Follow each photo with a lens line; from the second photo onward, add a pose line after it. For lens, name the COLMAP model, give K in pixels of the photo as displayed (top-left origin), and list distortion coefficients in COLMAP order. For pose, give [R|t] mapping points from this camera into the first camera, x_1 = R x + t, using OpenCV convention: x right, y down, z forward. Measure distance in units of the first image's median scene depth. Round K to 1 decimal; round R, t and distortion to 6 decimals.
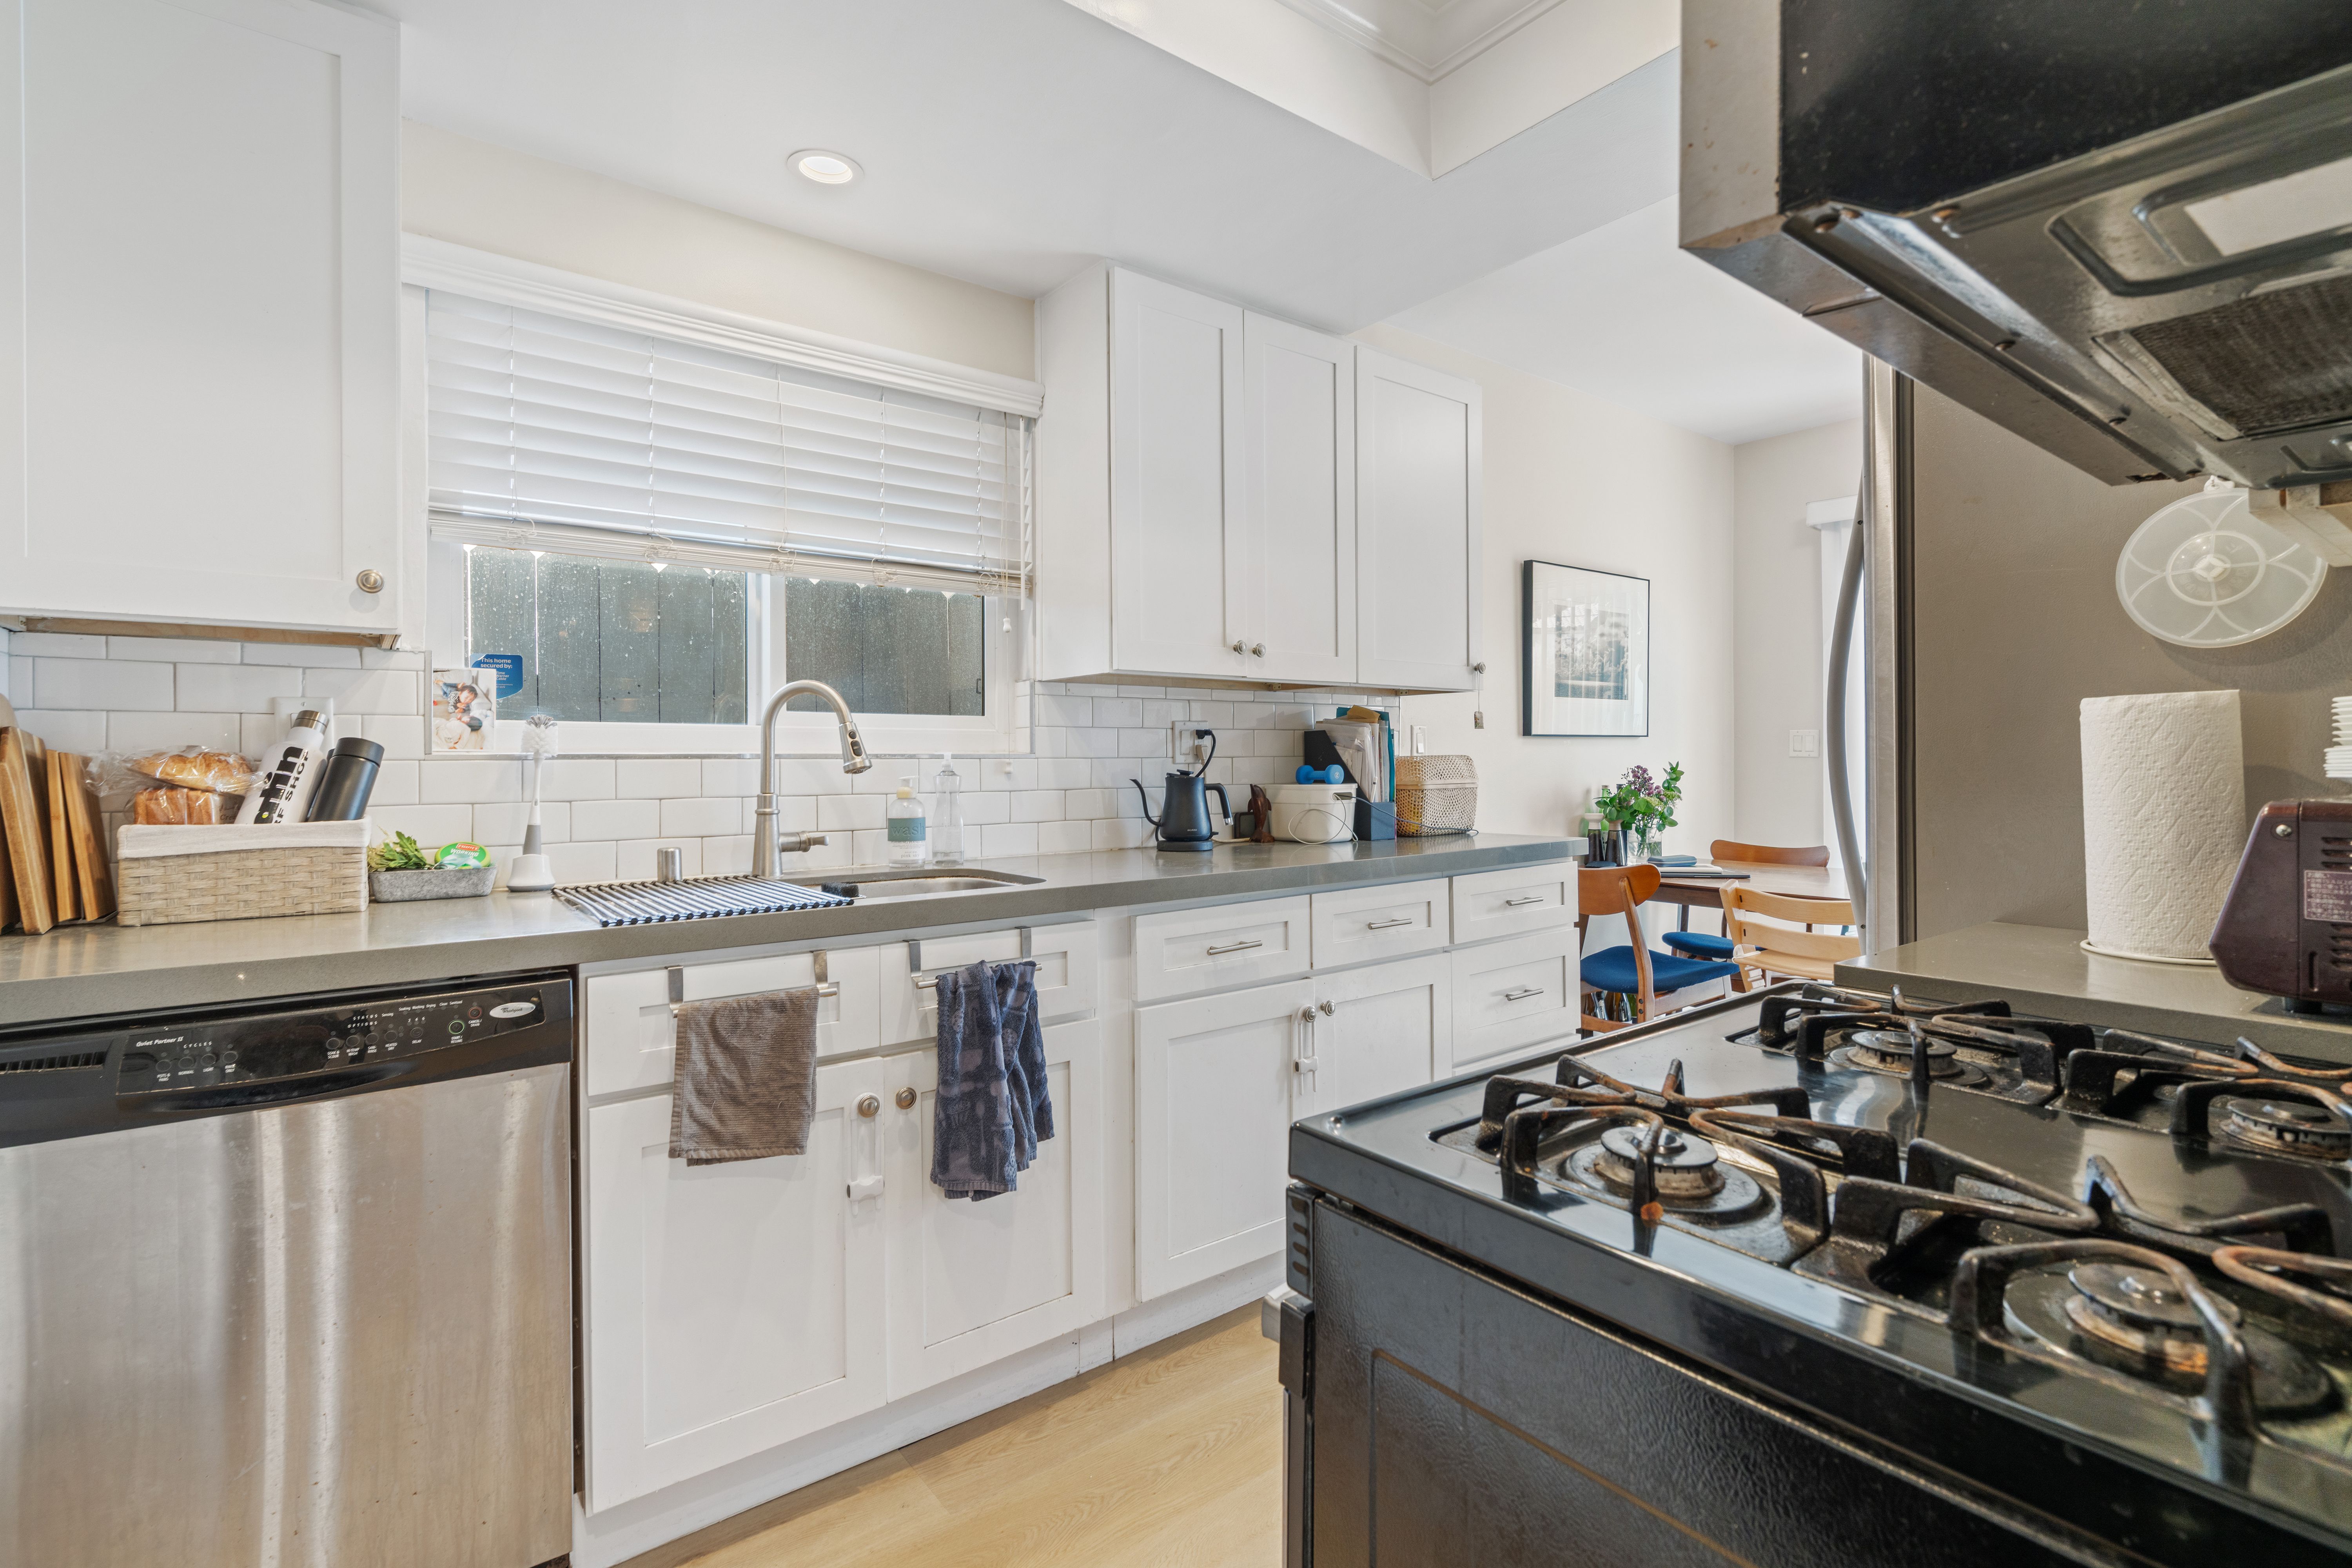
lens RADIAL K [[1050.9, 0, 1172.1], [0, 1050.9, 754.9], [0, 0, 1]] dist [-0.017991, -0.000530]
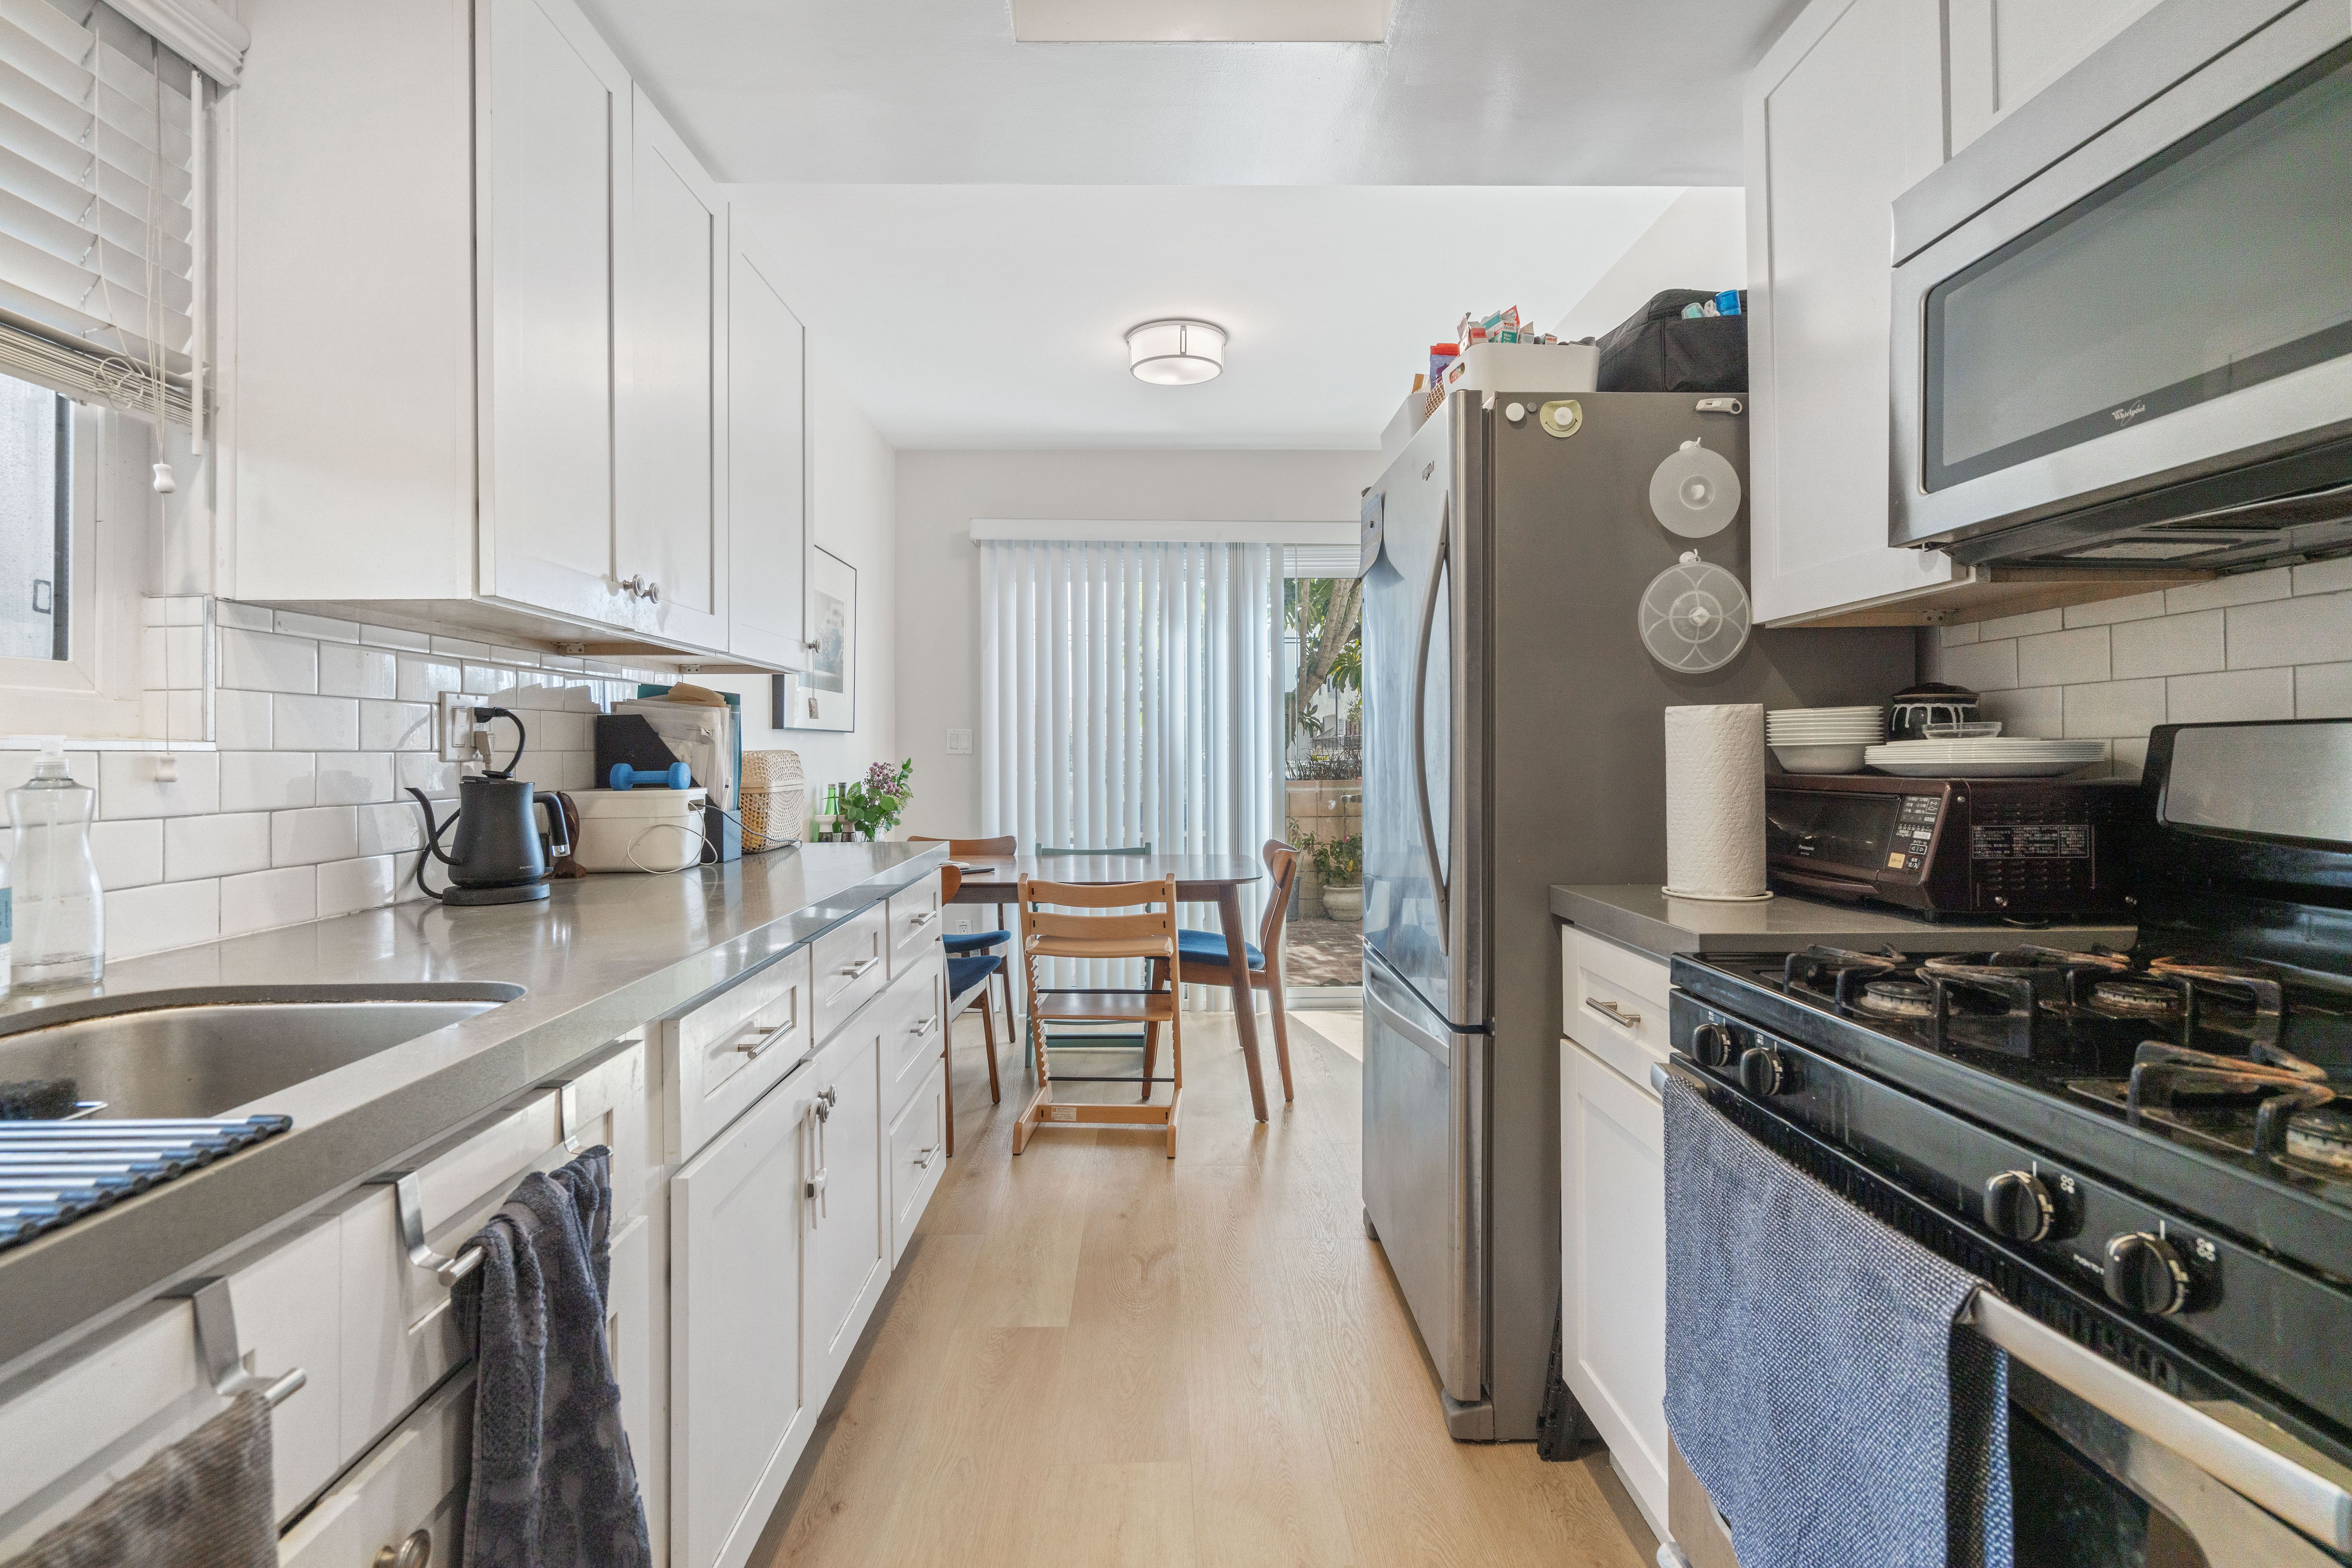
lens RADIAL K [[1050.9, 0, 1172.1], [0, 1050.9, 754.9], [0, 0, 1]] dist [-0.017991, -0.000530]
pose [[0.581460, 0.001558, 0.813573, -0.256384], [-0.000652, 0.999999, -0.001449, 0.005357], [-0.813574, 0.000312, 0.581461, 0.322019]]
